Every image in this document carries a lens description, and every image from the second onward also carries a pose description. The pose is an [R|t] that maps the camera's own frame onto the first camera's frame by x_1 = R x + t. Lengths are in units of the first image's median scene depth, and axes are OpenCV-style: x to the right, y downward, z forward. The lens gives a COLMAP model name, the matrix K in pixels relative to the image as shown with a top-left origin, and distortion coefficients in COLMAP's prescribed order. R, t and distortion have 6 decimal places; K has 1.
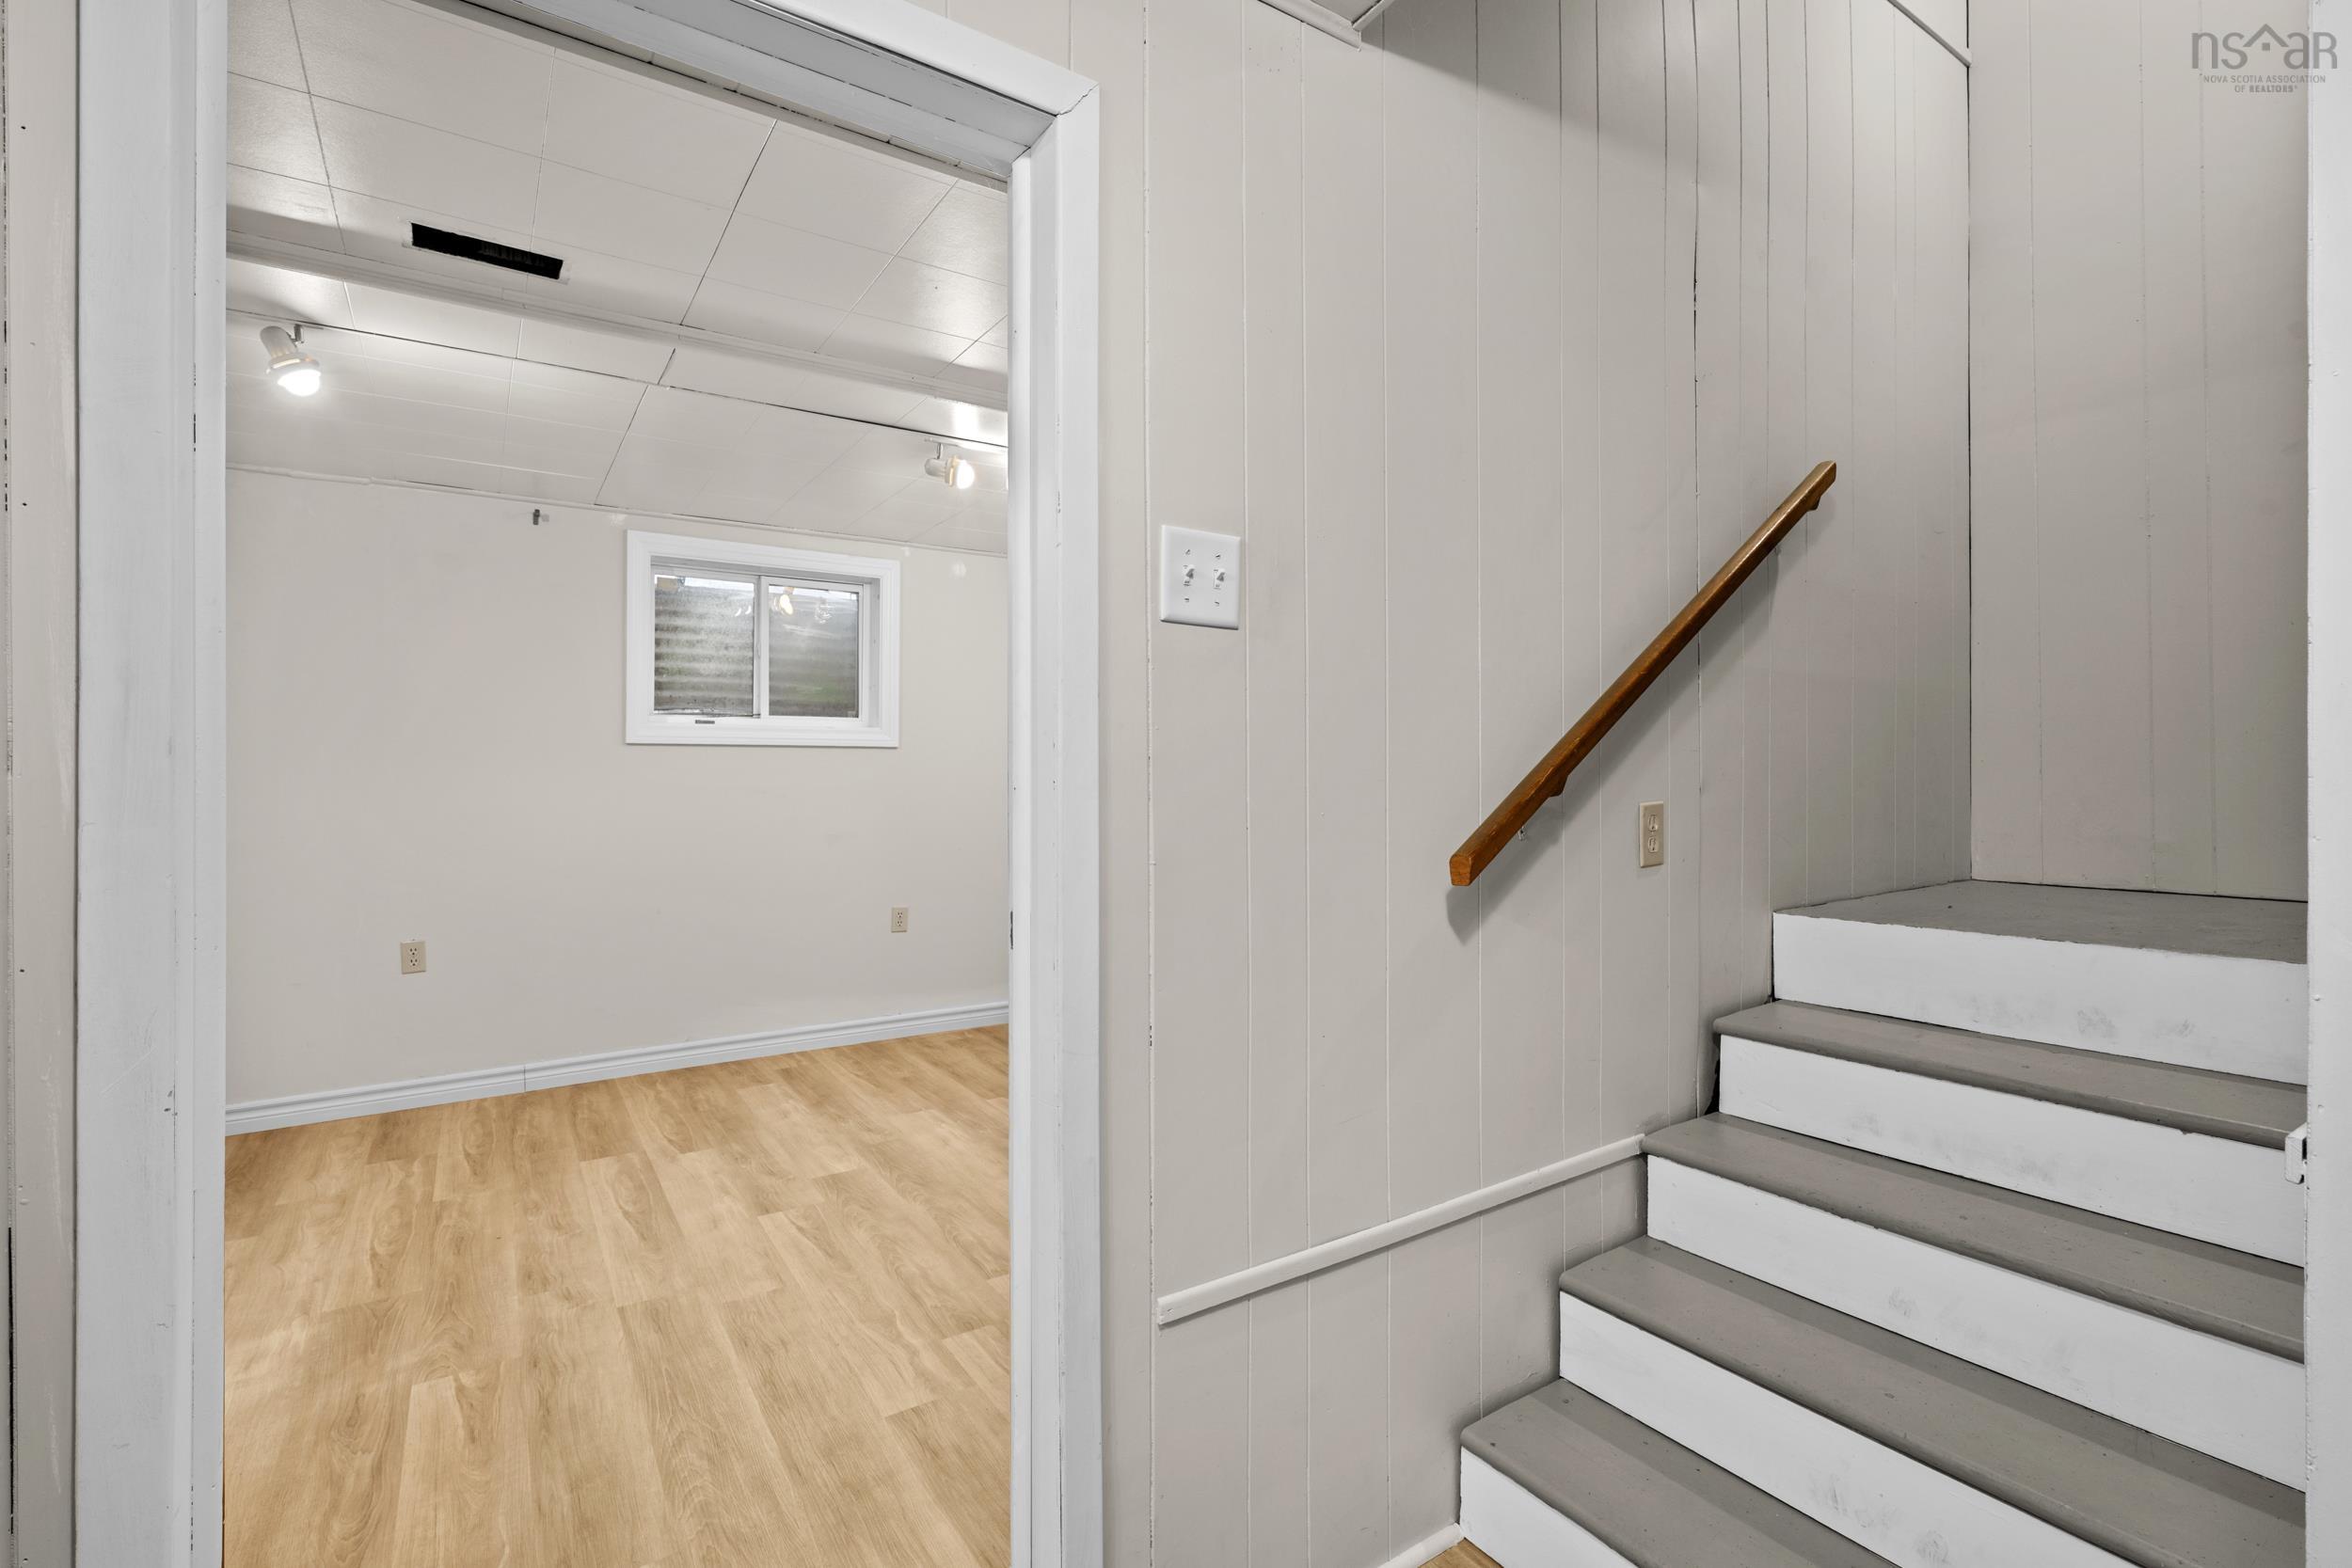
lens RADIAL K [[1039.7, 0, 1181.8], [0, 1039.7, 783.9], [0, 0, 1]] dist [0.001227, -0.000966]
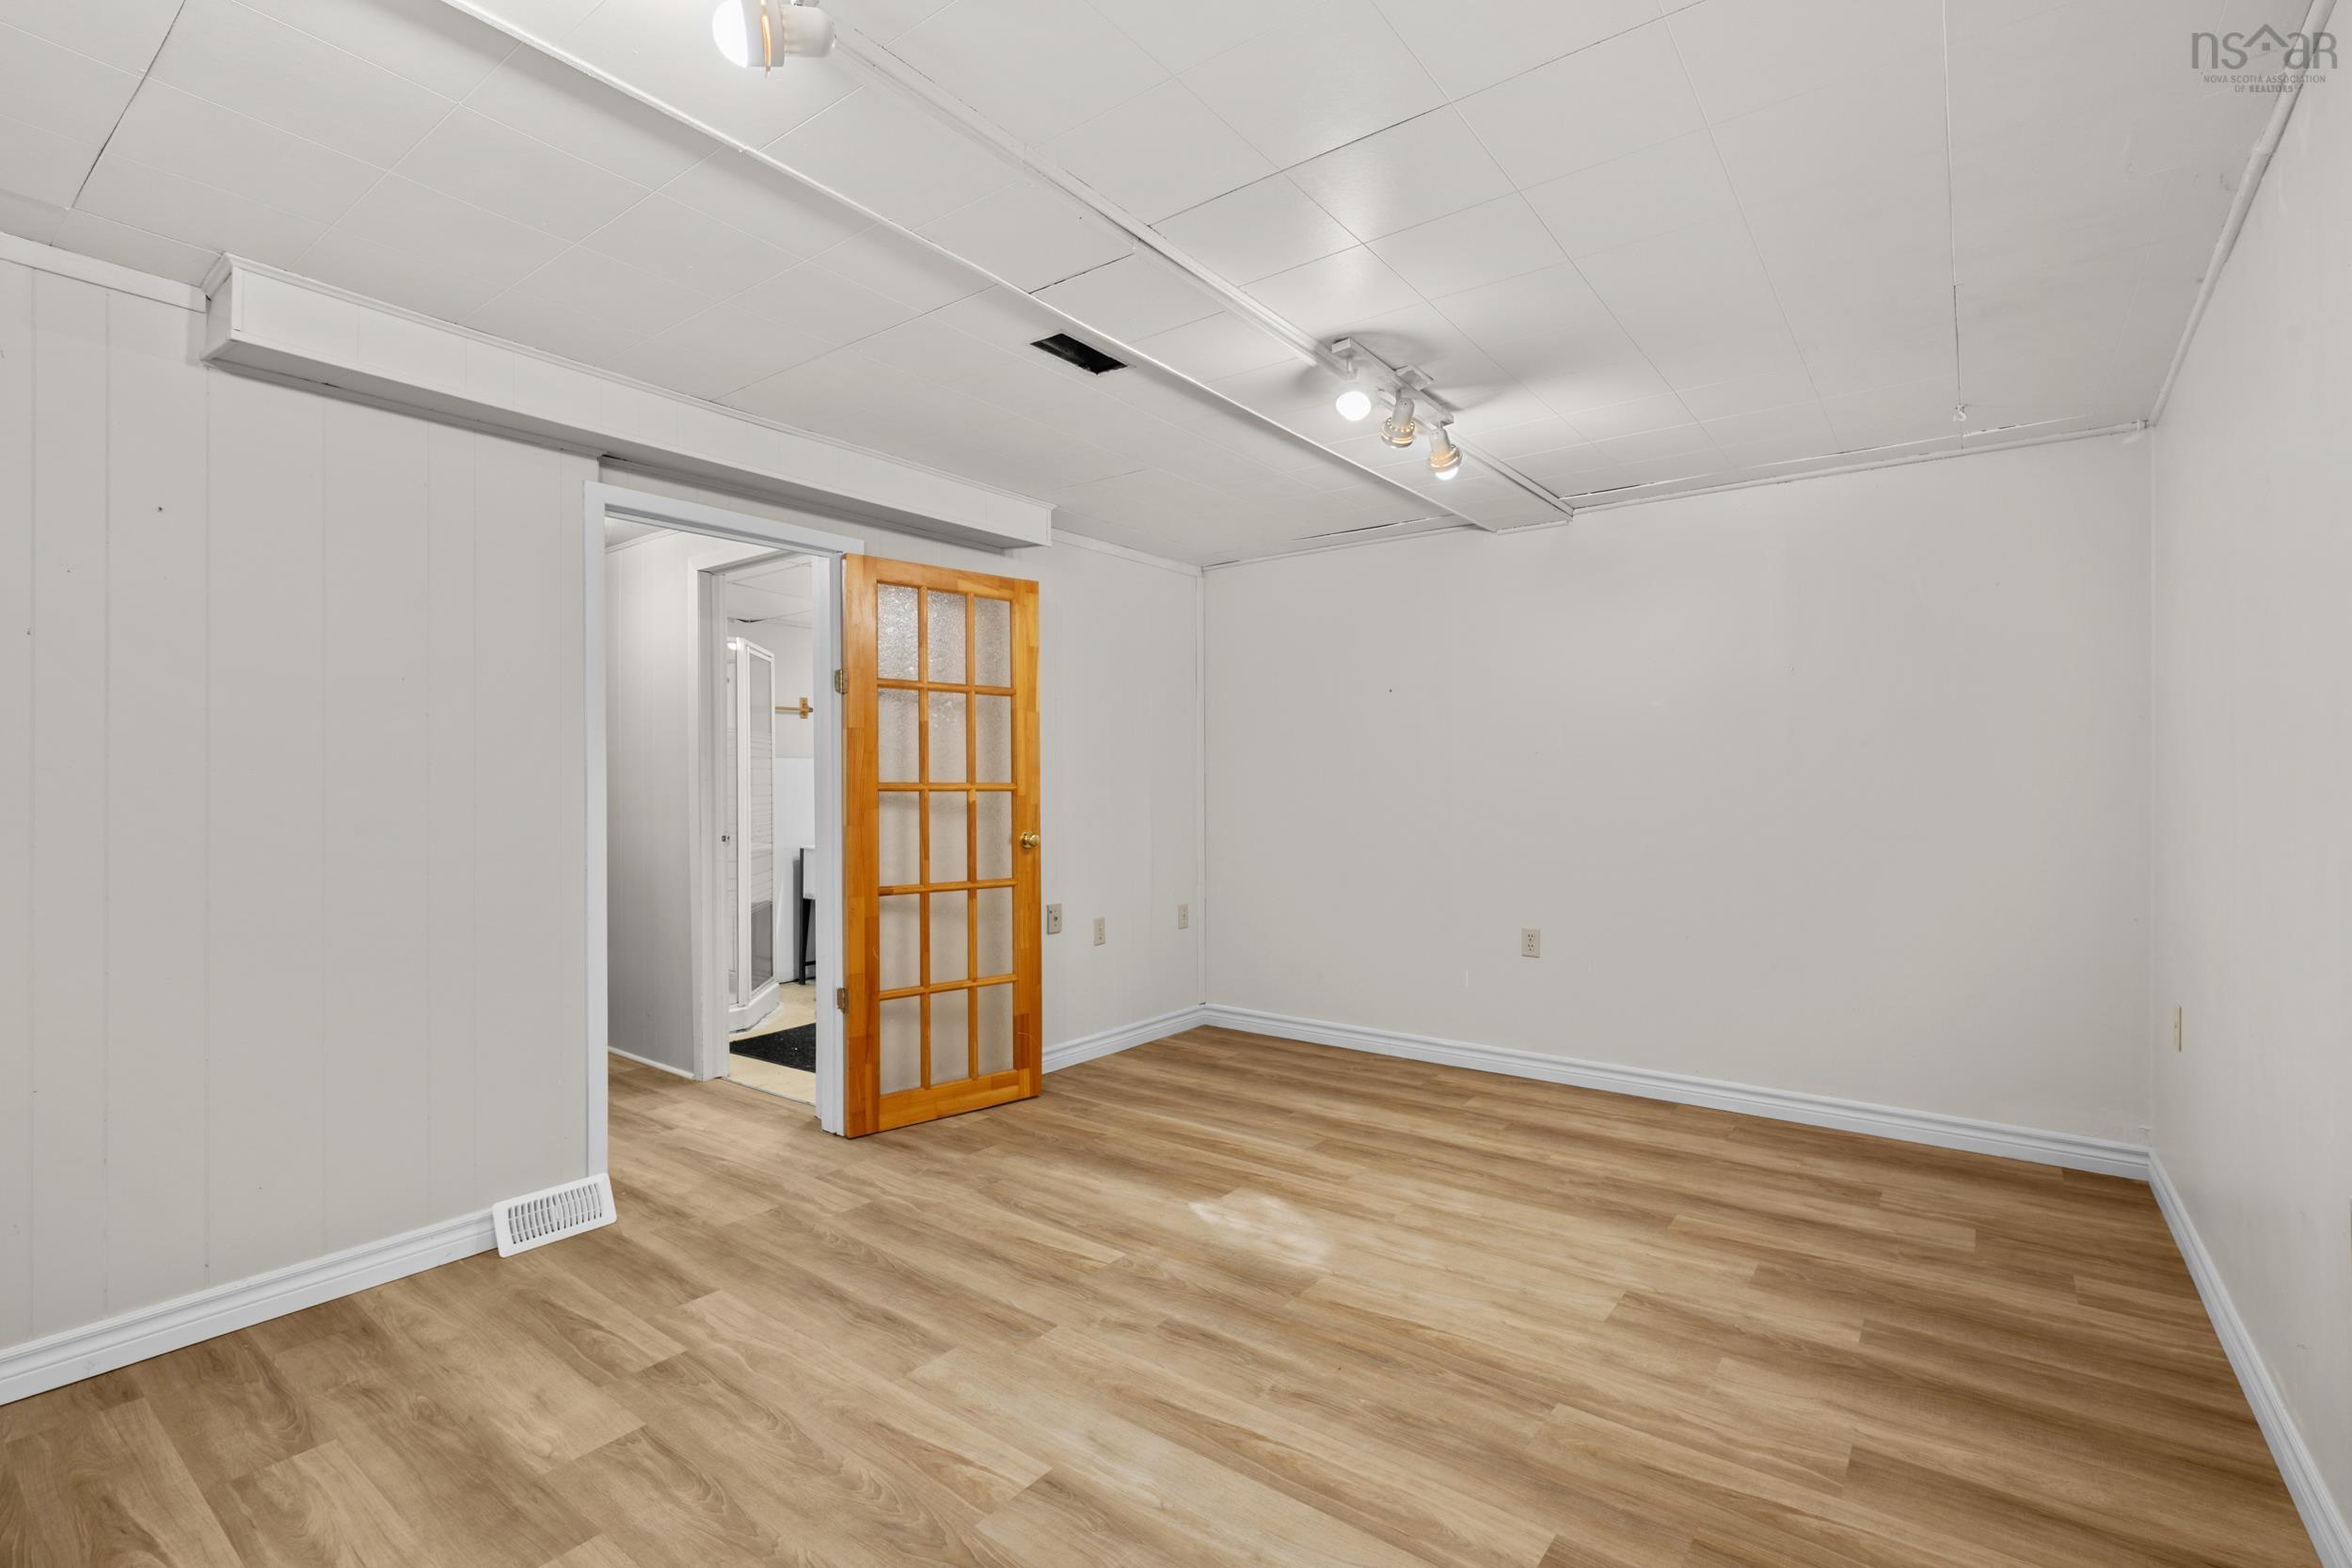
lens RADIAL K [[1039.7, 0, 1181.8], [0, 1039.7, 783.9], [0, 0, 1]] dist [0.001227, -0.000966]
pose [[-0.940561, 0.006992, -0.339554, -0.300085], [0.004003, 0.999947, 0.009502, -0.018991], [0.339602, 0.007577, -0.940539, 1.843059]]
